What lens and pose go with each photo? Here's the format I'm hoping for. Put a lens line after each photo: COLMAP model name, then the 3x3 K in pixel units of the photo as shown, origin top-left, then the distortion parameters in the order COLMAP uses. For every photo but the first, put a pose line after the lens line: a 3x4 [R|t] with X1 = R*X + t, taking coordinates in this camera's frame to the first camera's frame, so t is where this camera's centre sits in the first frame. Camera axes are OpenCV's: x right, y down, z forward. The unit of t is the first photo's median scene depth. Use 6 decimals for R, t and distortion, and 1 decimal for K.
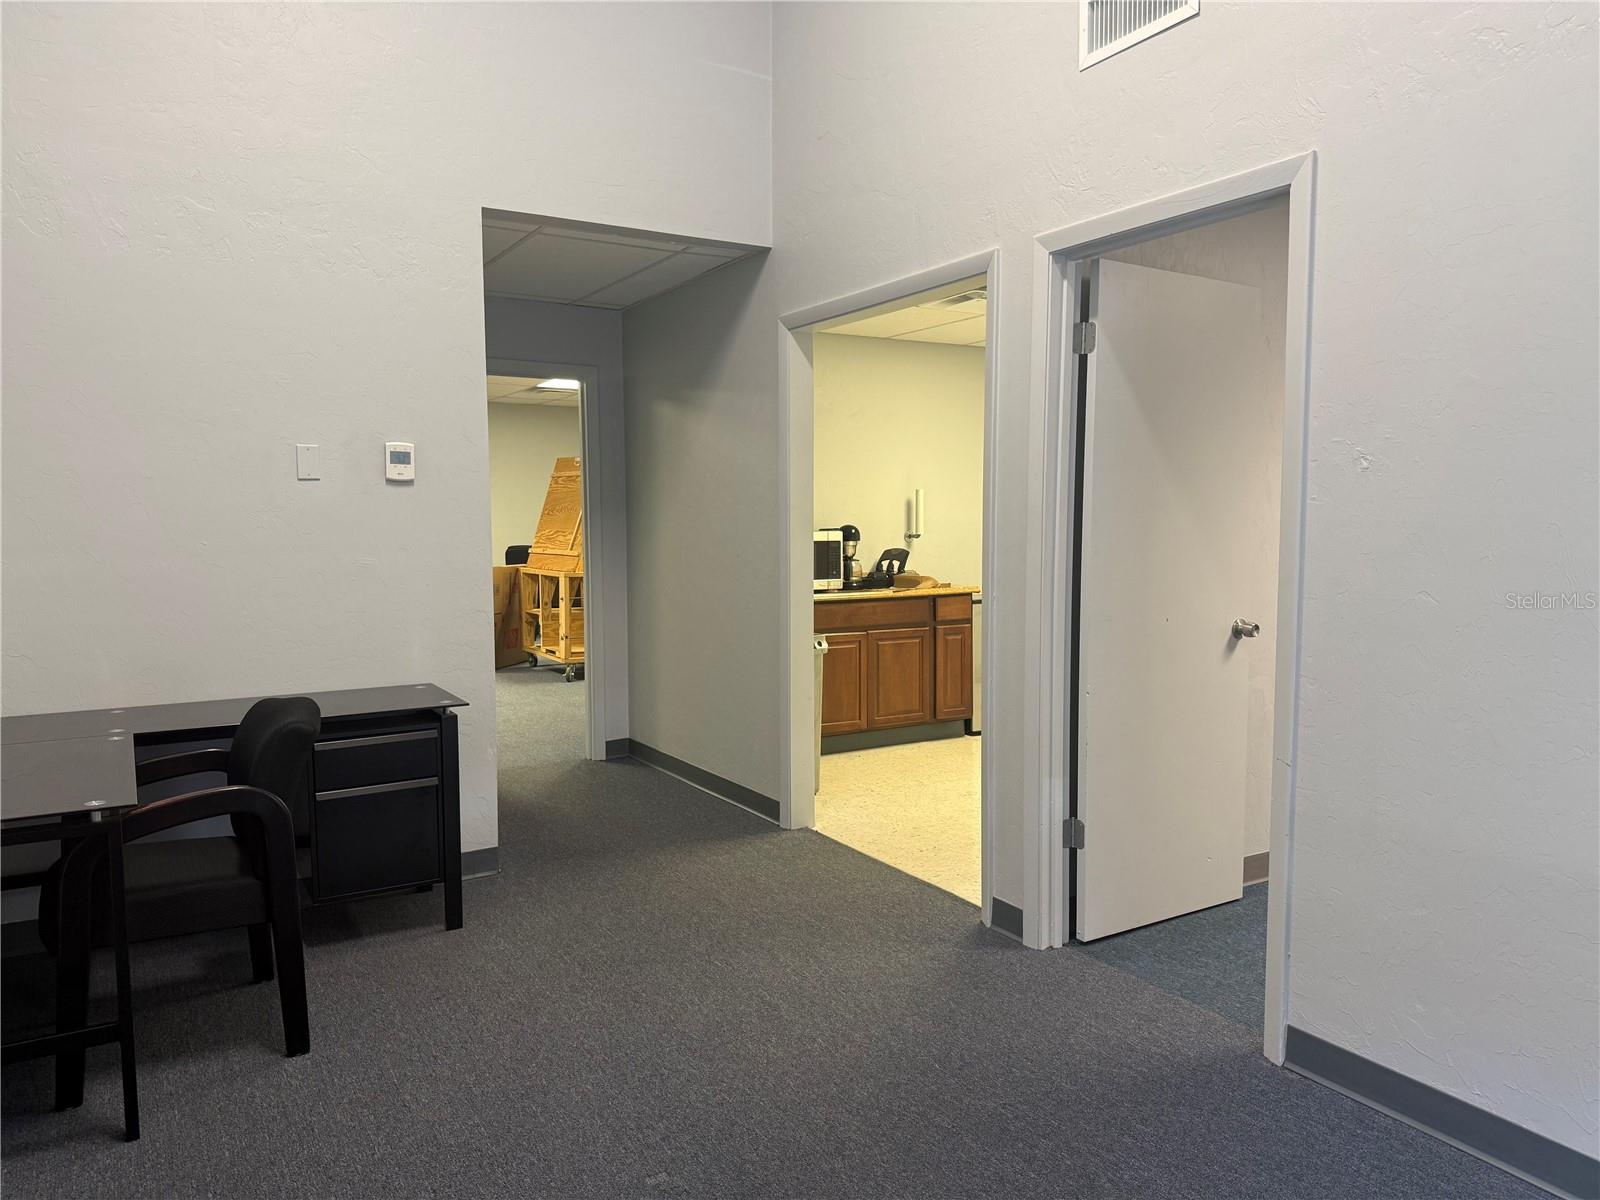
lens RADIAL K [[1132.9, 0, 790.7], [0, 1132.9, 608.0], [0, 0, 1]] dist [0.059271, -0.001898]
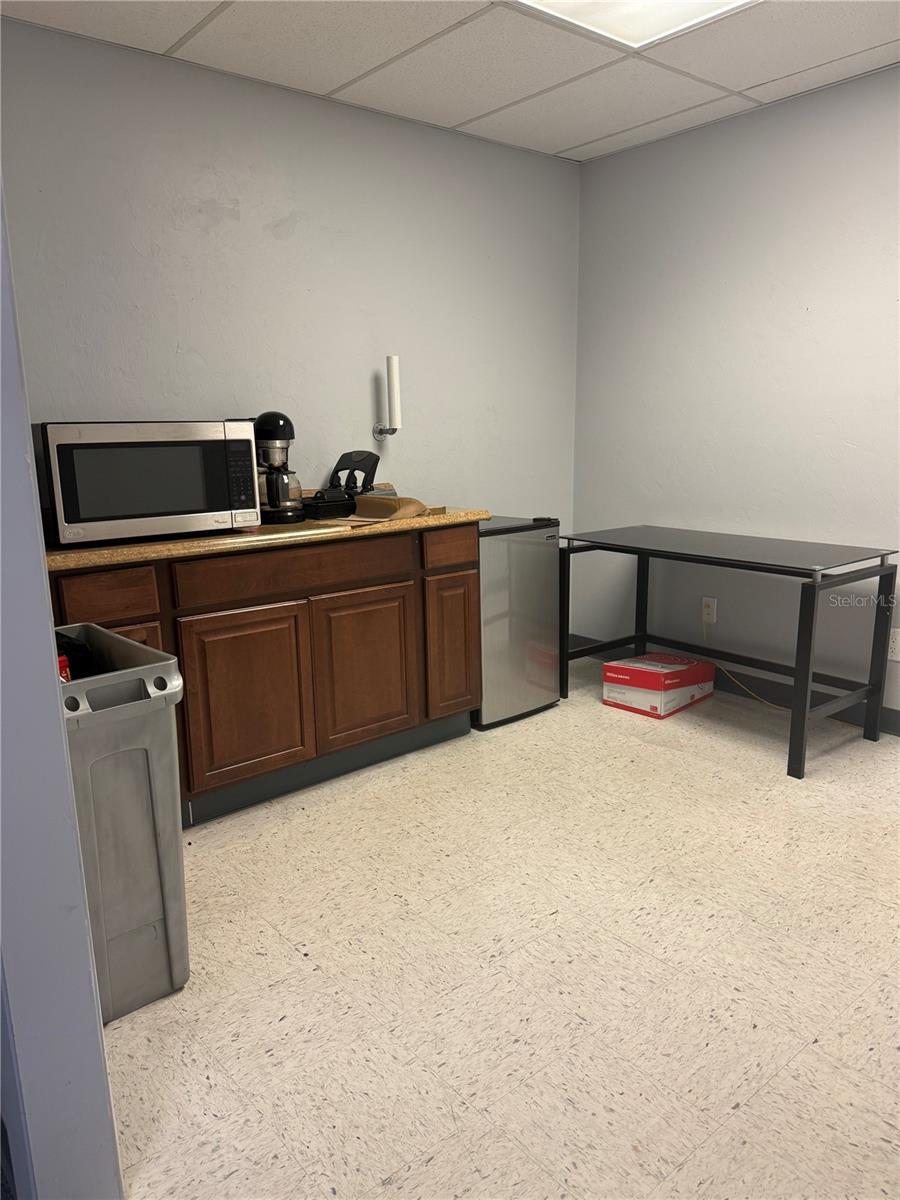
lens RADIAL K [[849.7, 0, 458.8], [0, 849.7, 609.0], [0, 0, 1]] dist [0.059271, -0.001898]
pose [[0.985238, -0.045103, 0.165141, 0.068219], [0.021667, 0.989764, 0.141058, -0.032543], [-0.169813, -0.135398, 0.976131, 0.535082]]
